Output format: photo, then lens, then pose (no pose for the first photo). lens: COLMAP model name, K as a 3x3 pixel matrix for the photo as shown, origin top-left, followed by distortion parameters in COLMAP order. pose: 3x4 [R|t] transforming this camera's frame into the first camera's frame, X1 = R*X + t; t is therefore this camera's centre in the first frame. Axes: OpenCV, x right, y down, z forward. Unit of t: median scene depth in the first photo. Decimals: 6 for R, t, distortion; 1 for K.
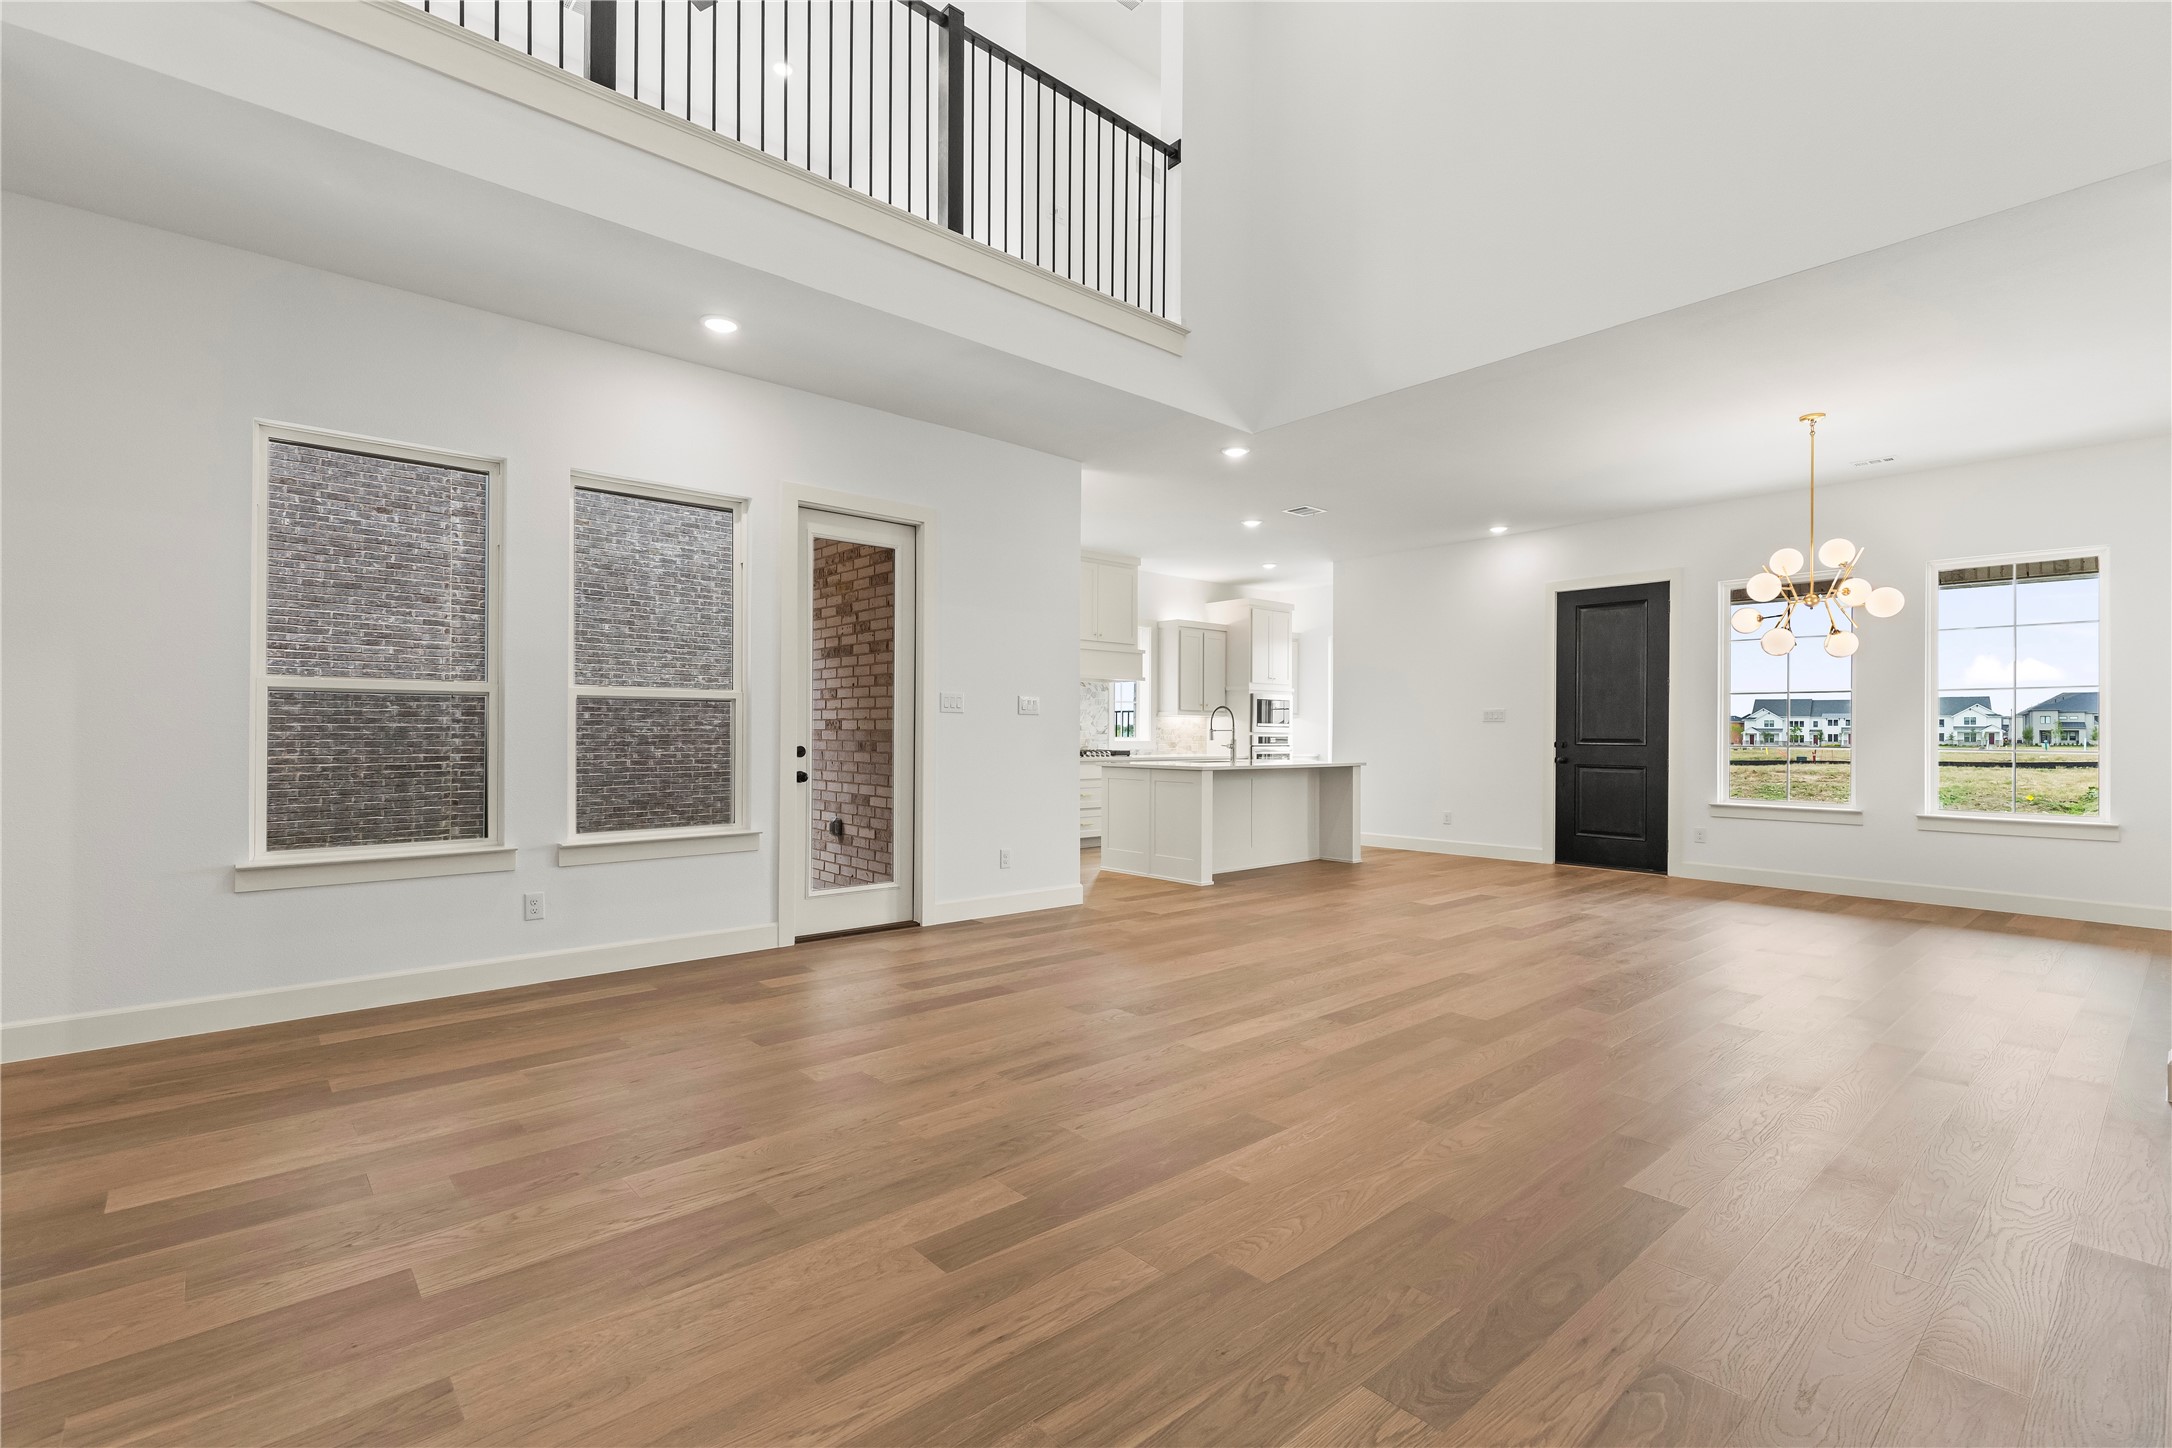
lens RADIAL K [[974.4, 0, 1072.9], [0, 974.4, 726.2], [0, 0, 1]] dist [0.009144, -0.002237]
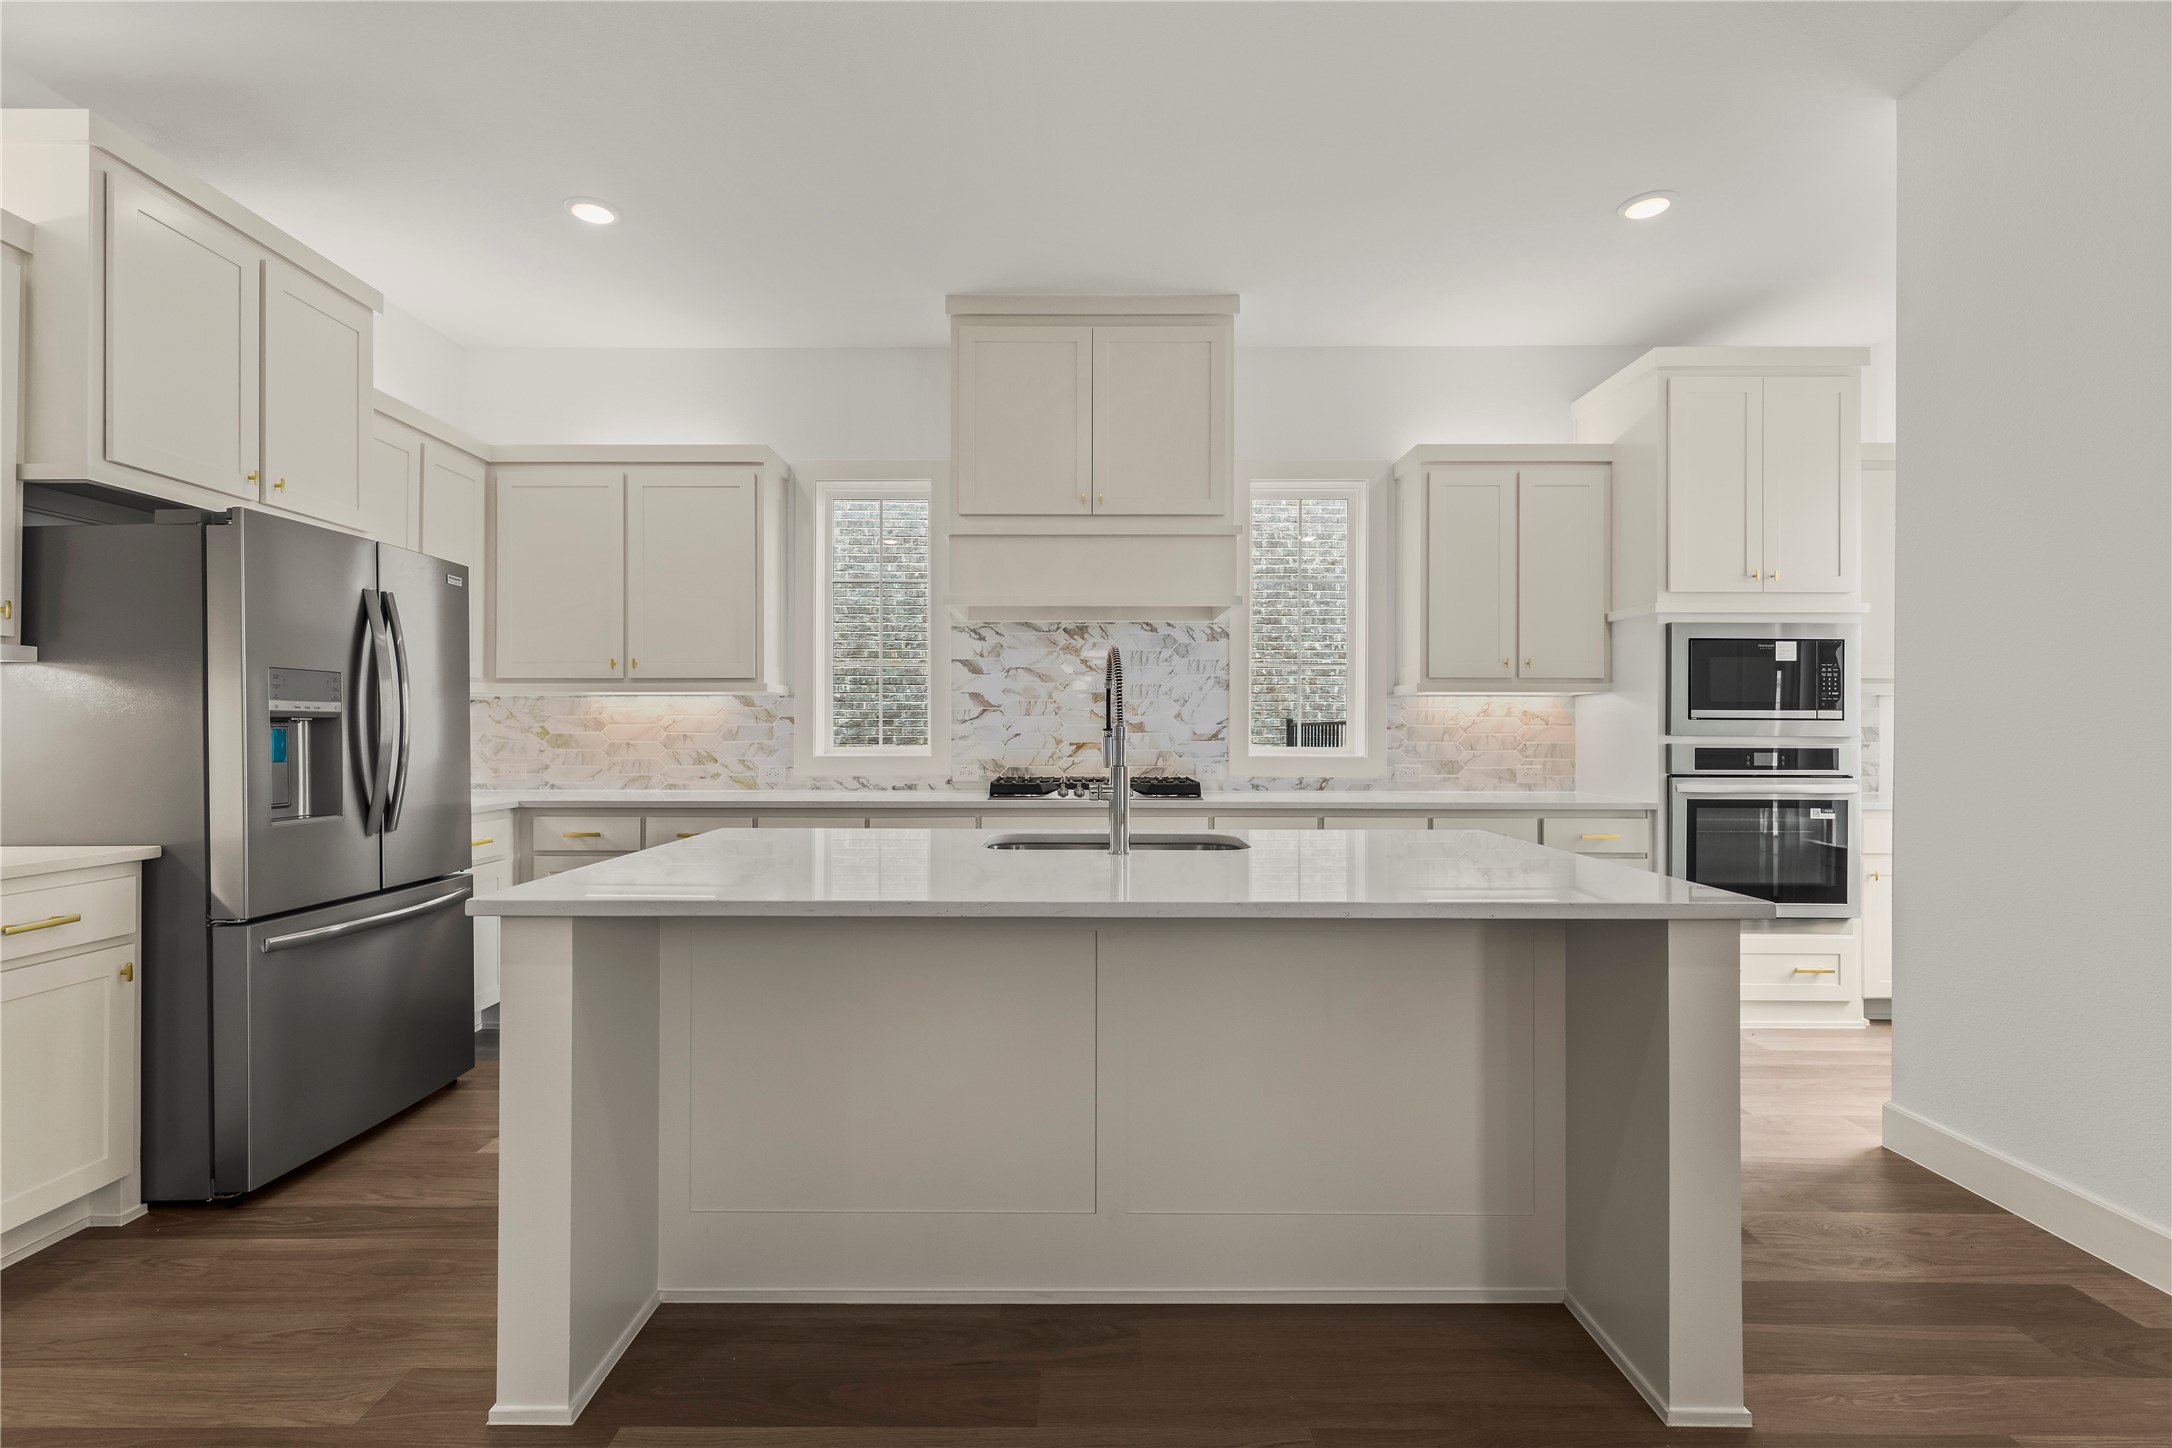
lens RADIAL K [[974.4, 0, 1072.3], [0, 974.4, 727.0], [0, 0, 1]] dist [0.009144, -0.002237]
pose [[0.751585, -0.004660, -0.659620, 0.256560], [0.007037, 0.999975, 0.000955, 0.001208], [0.659599, -0.005360, 0.751599, 0.606780]]
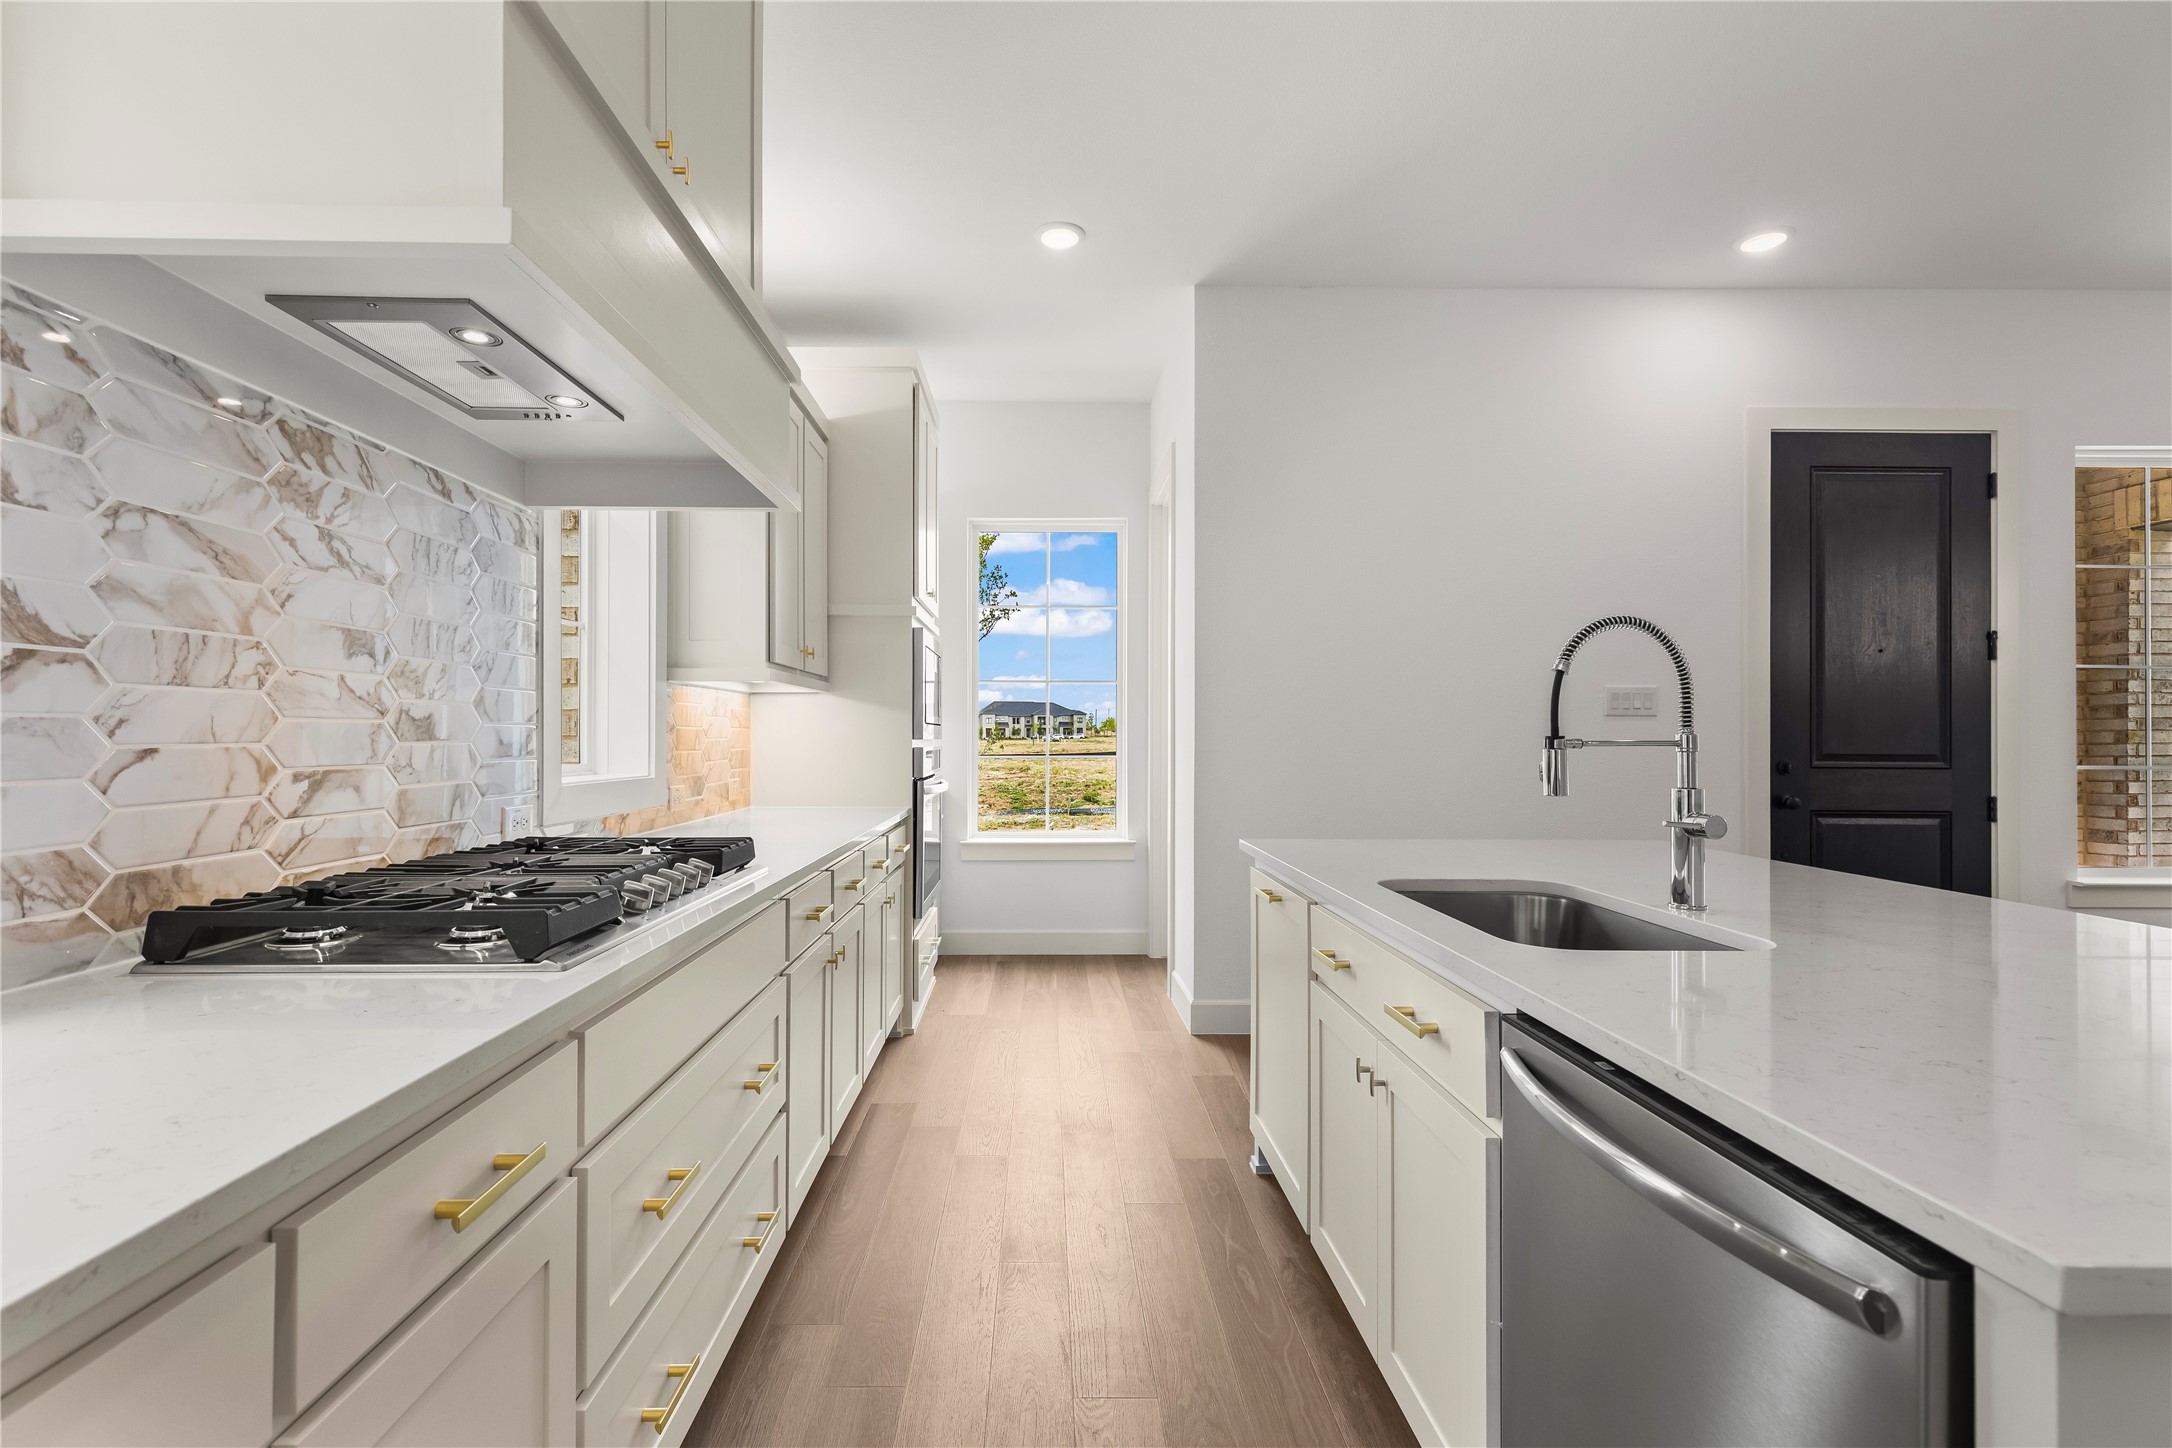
lens RADIAL K [[974.4, 0, 1050.2], [0, 974.4, 728.8], [0, 0, 1]] dist [0.009144, -0.002237]
pose [[0.647306, 0.002275, 0.762227, -0.051578], [-0.007356, 0.999968, 0.003263, 0.000802], [-0.762195, -0.007719, 0.647302, 0.747082]]
